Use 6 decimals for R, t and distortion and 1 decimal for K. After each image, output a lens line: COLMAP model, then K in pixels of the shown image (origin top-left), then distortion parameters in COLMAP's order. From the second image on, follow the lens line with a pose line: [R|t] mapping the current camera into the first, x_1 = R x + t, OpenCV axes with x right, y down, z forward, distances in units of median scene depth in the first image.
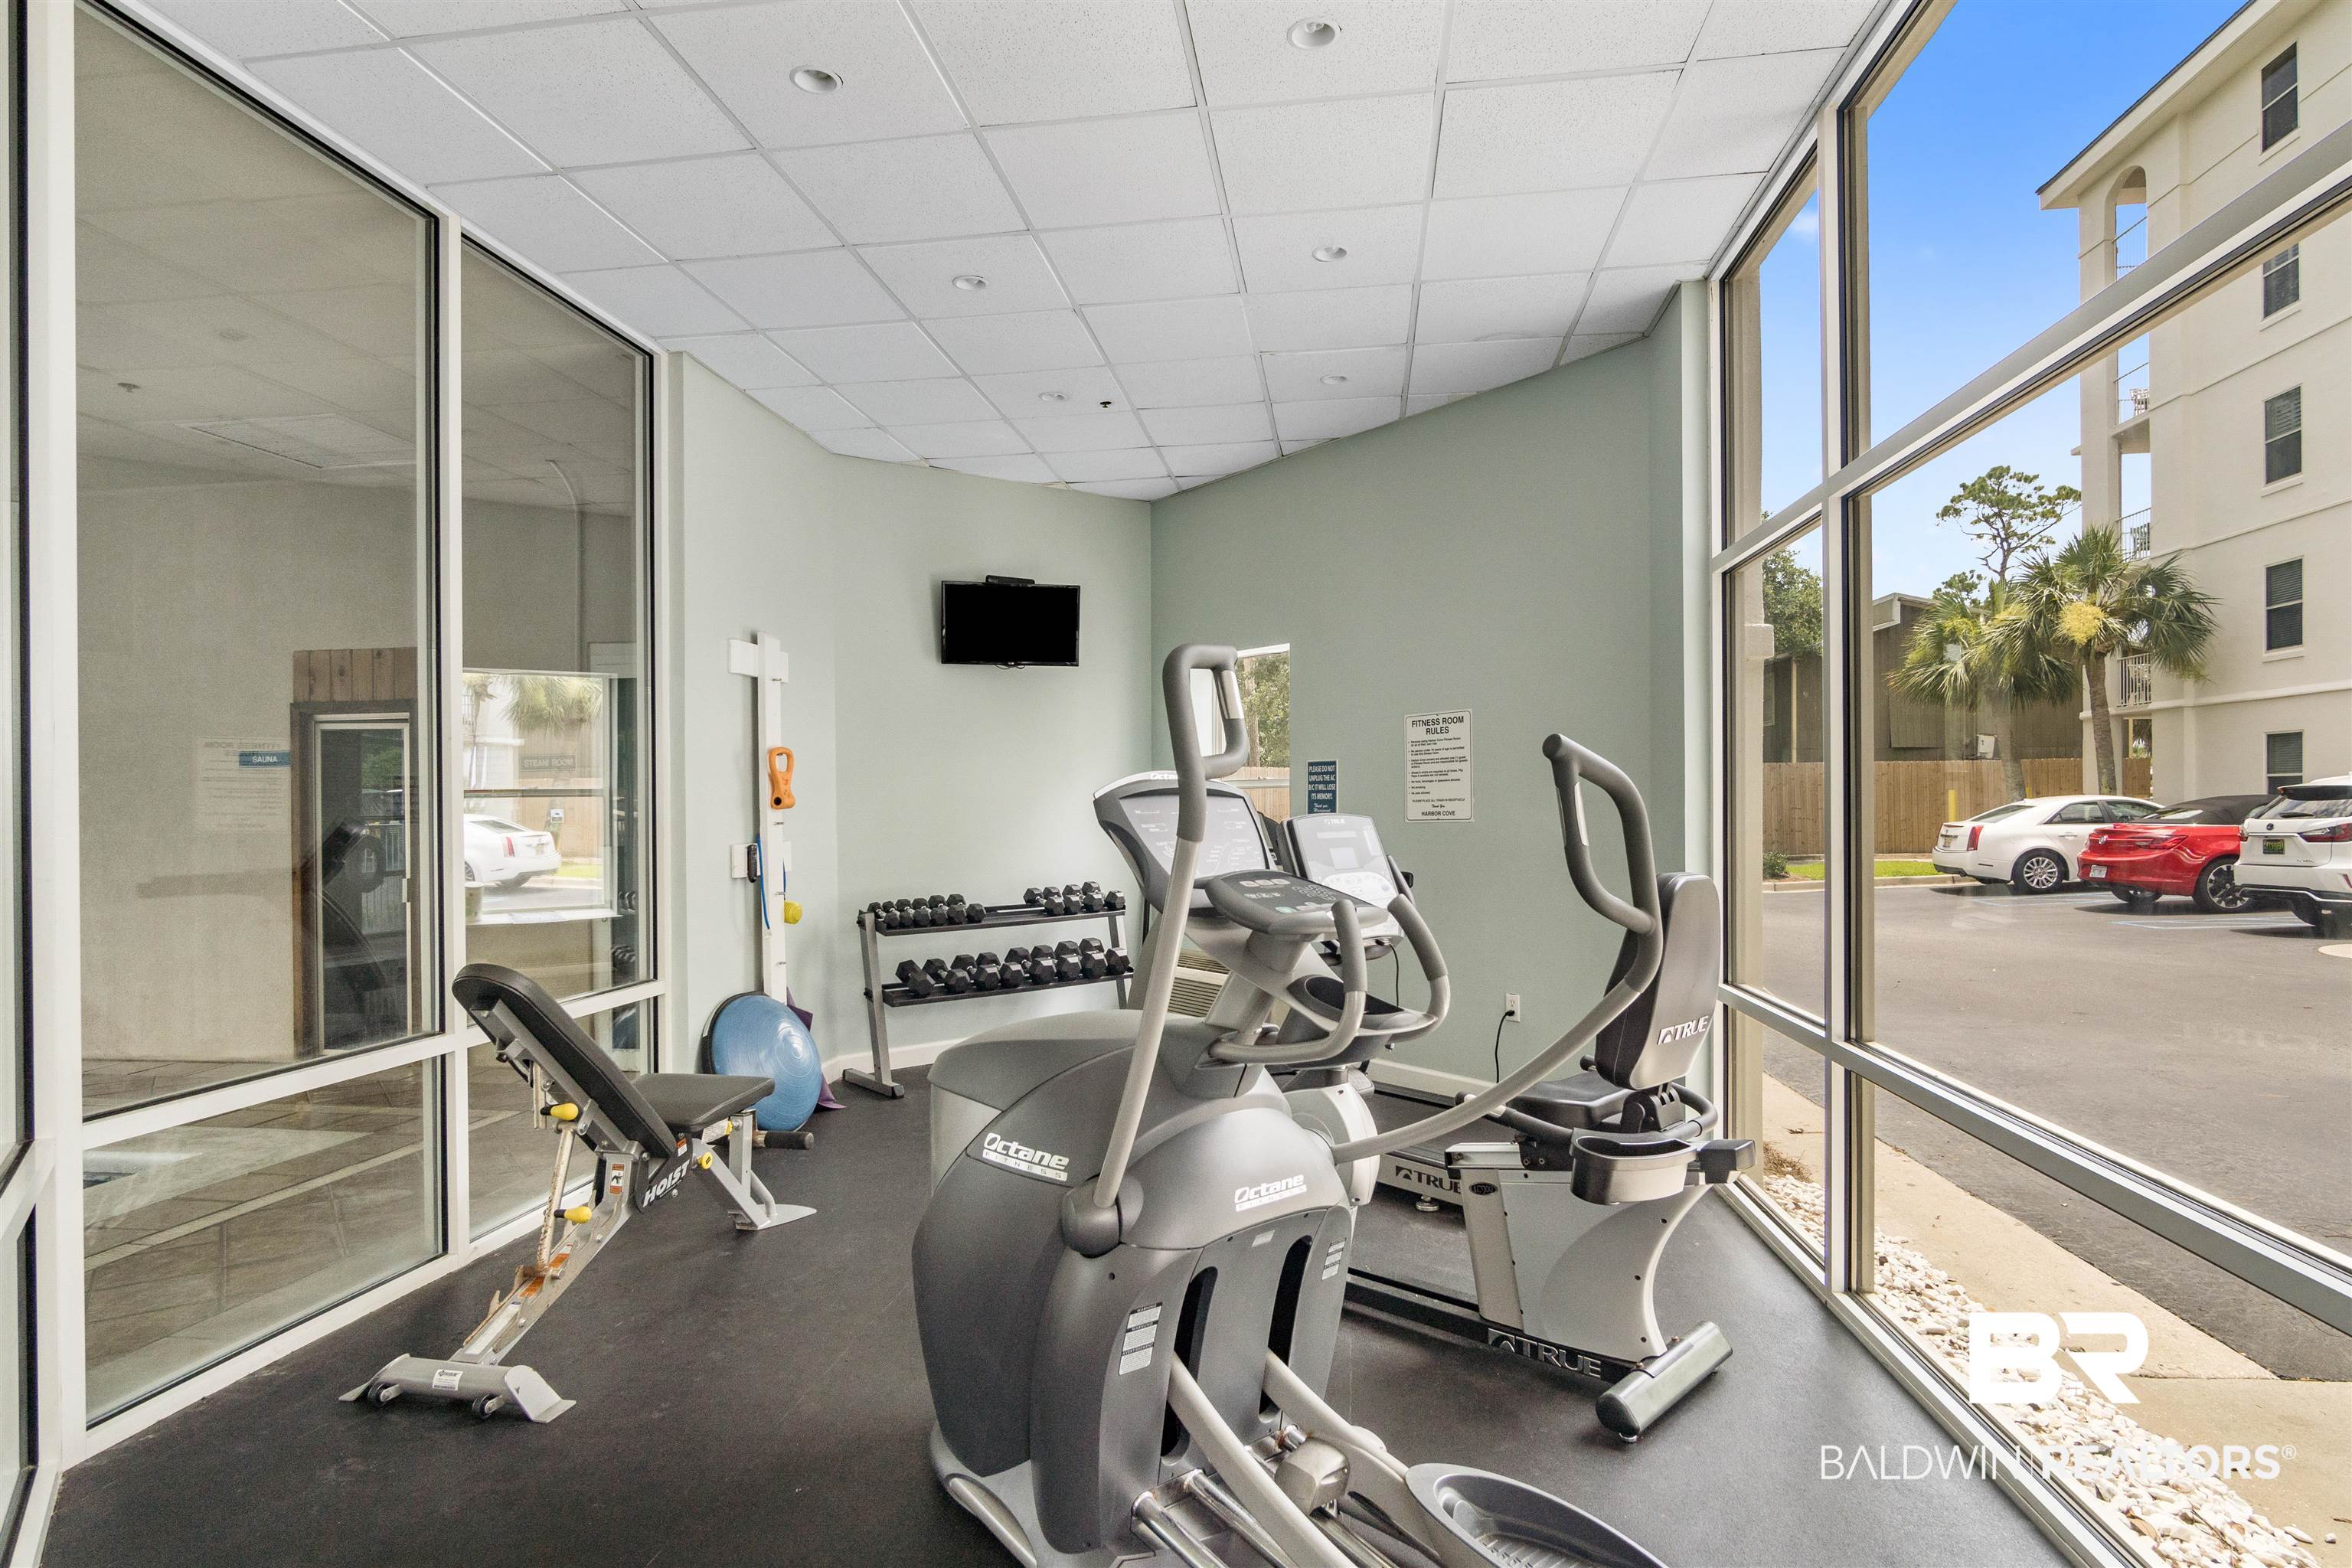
lens RADIAL K [[1248.1, 0, 1170.8], [0, 1248.1, 800.1], [0, 0, 1]] dist [-0.004401, -0.000259]
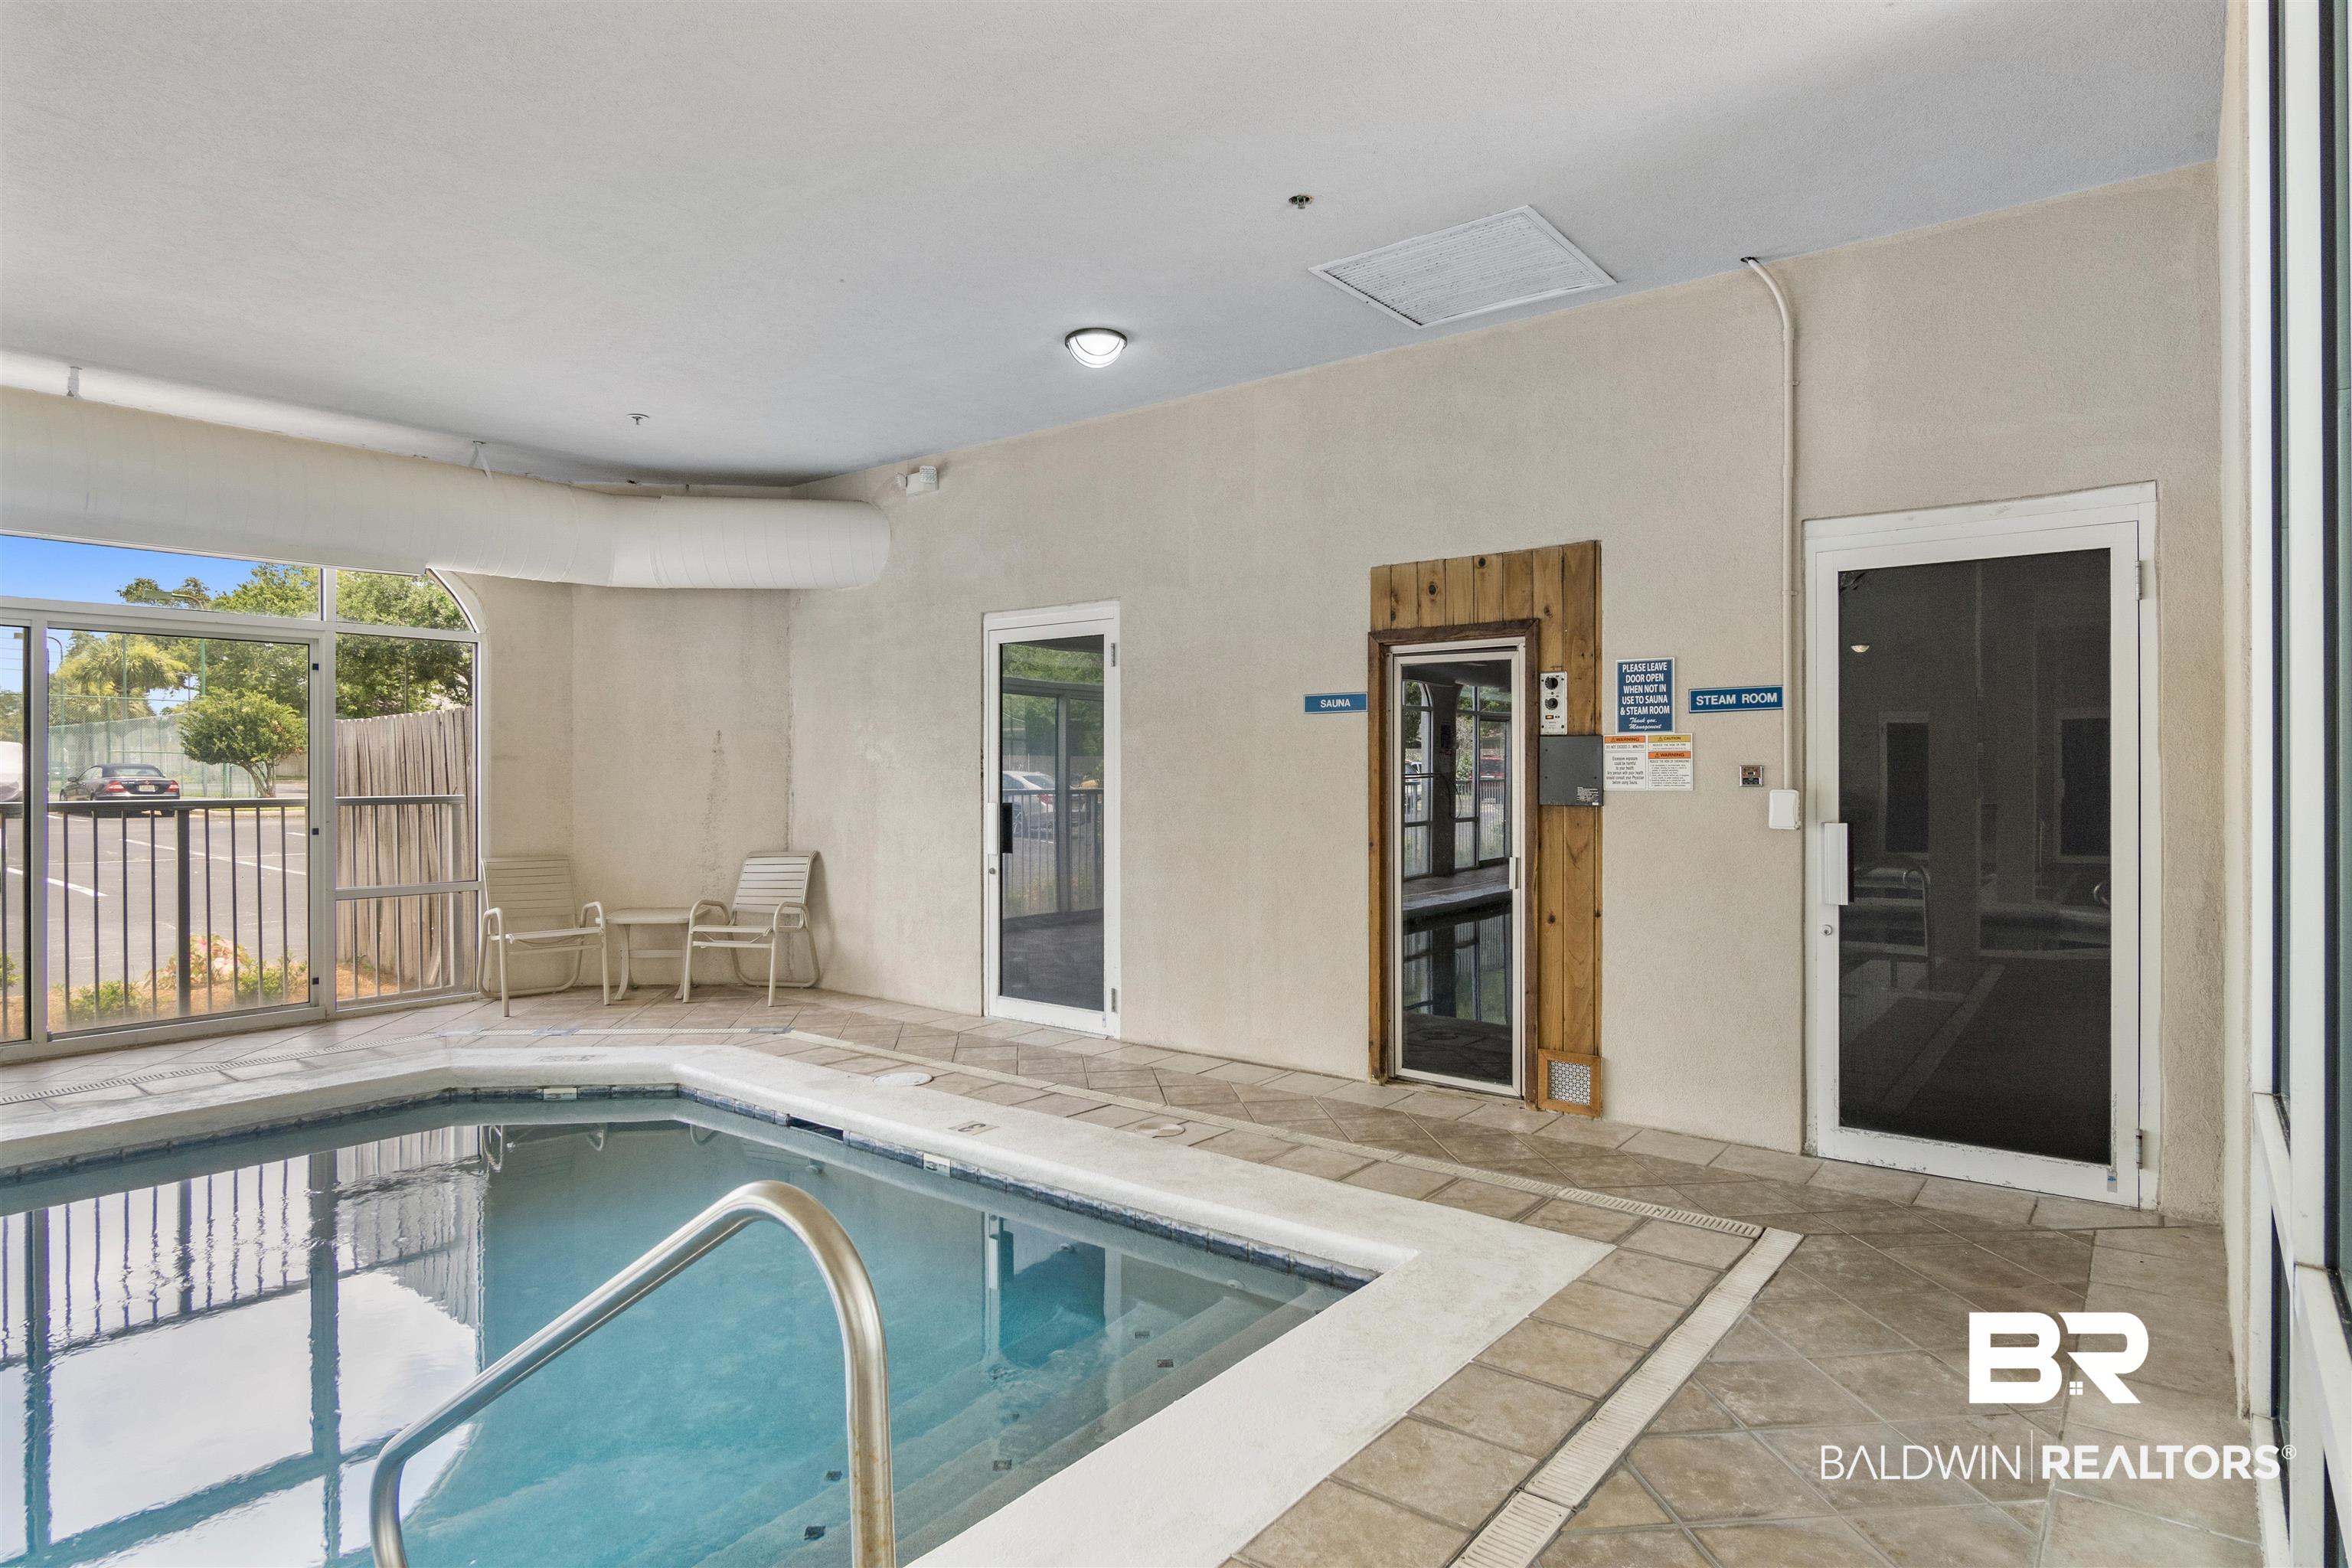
lens RADIAL K [[1257.3, 0, 1171.6], [0, 1257.3, 769.2], [0, 0, 1]] dist [-0.023140, 0.007494]
pose [[0.861937, 0.006810, -0.506969, -0.407253], [-0.004489, 0.999973, 0.005800, 0.005910], [0.506995, -0.002723, 0.861945, 0.240135]]
